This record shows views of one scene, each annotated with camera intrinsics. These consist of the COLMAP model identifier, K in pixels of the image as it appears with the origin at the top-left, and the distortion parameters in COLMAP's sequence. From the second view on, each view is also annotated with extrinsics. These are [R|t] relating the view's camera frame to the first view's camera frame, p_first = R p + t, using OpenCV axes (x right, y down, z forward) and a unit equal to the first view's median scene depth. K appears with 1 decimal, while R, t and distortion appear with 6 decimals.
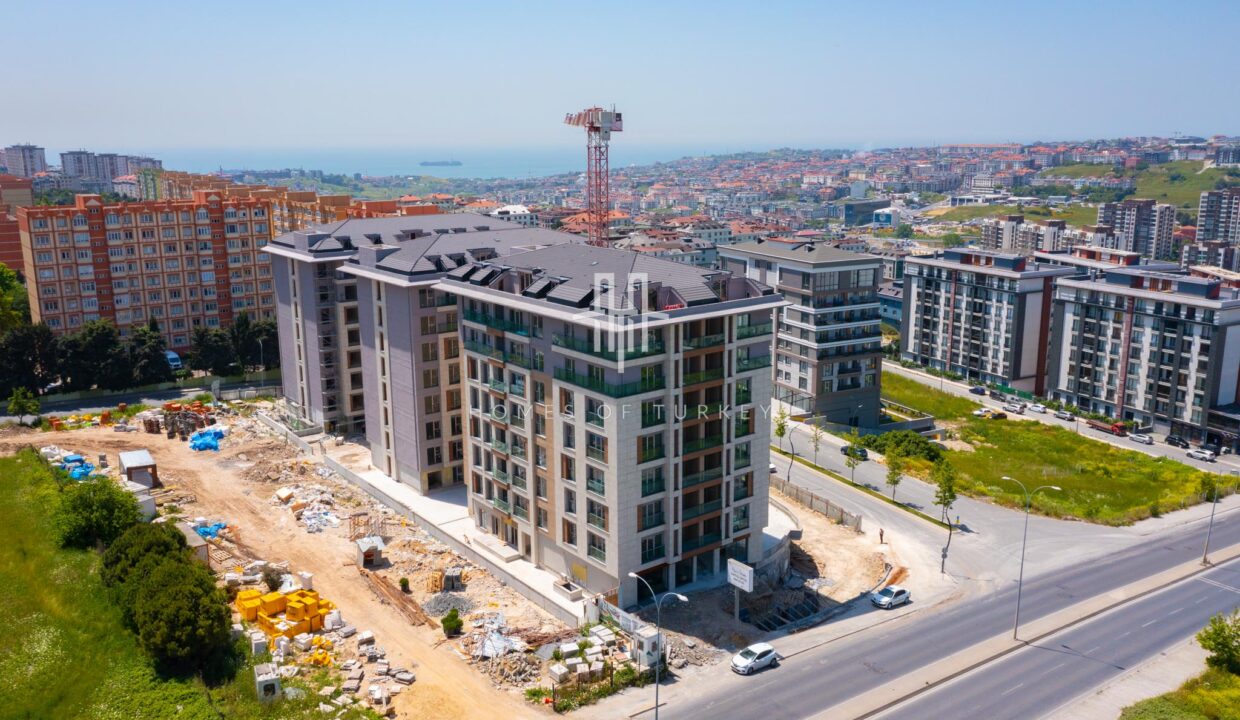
lens RADIAL K [[991.2, 0, 623.7], [0, 991.2, 358.6], [0, 0, 1]] dist [0.006449, 0.009357]
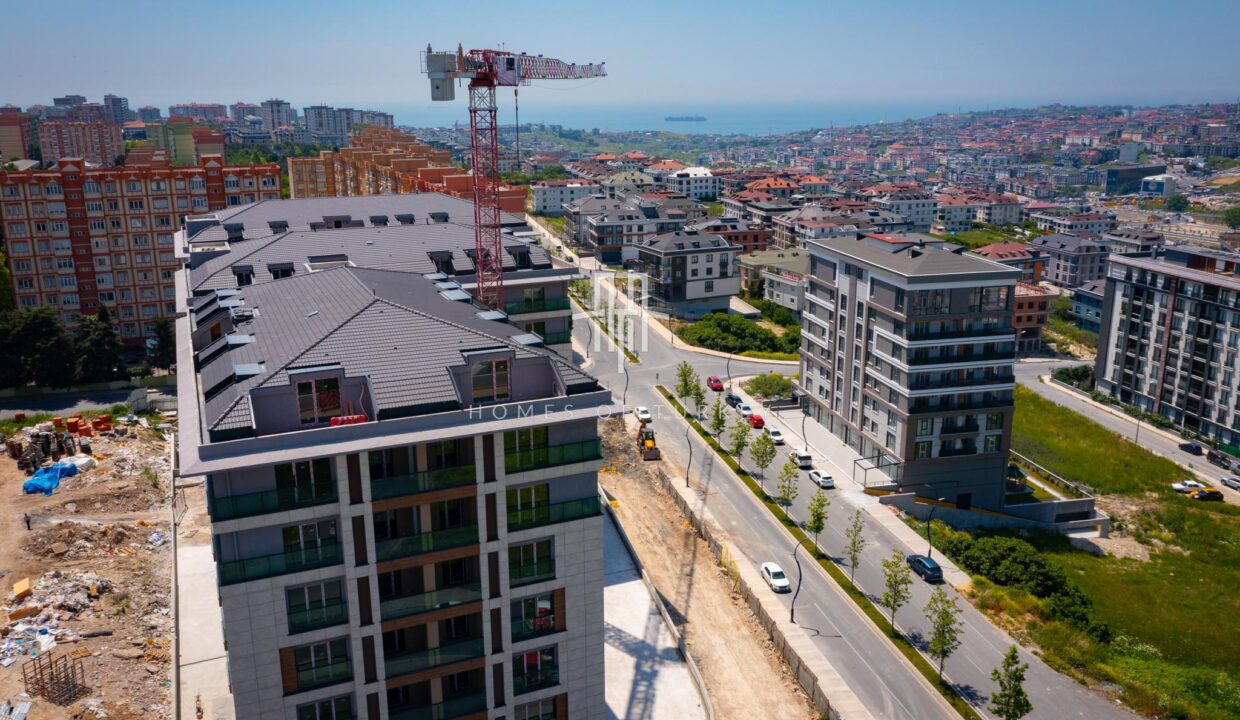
lens RADIAL K [[991.2, 0, 623.7], [0, 991.2, 358.6], [0, 0, 1]] dist [0.006449, 0.009357]
pose [[0.969899, 0.064300, -0.234866, 0.113757], [-0.054186, 0.997314, 0.049274, -0.042774], [0.237404, -0.035064, 0.970778, 0.187670]]
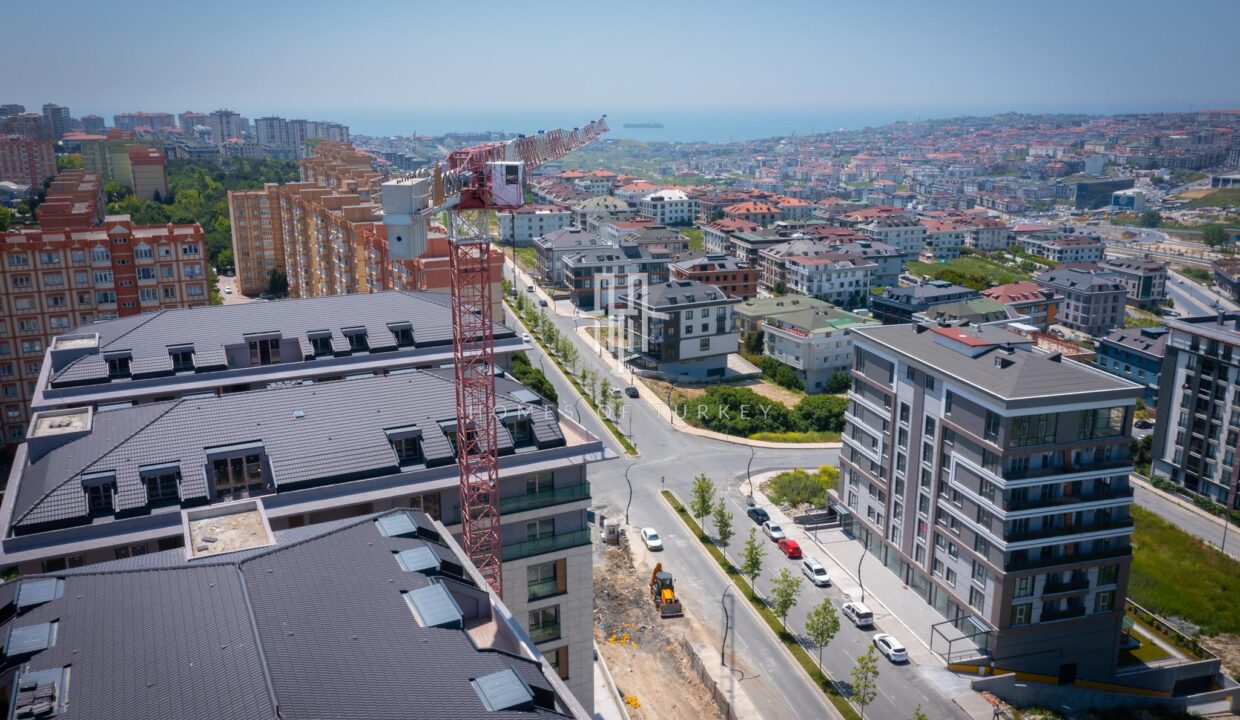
lens RADIAL K [[991.2, 0, 623.7], [0, 991.2, 358.6], [0, 0, 1]] dist [0.006449, 0.009357]
pose [[0.978938, 0.055047, -0.196598, 0.062768], [-0.047671, 0.997977, 0.042057, -0.091178], [0.198516, -0.031799, 0.979582, 0.293556]]
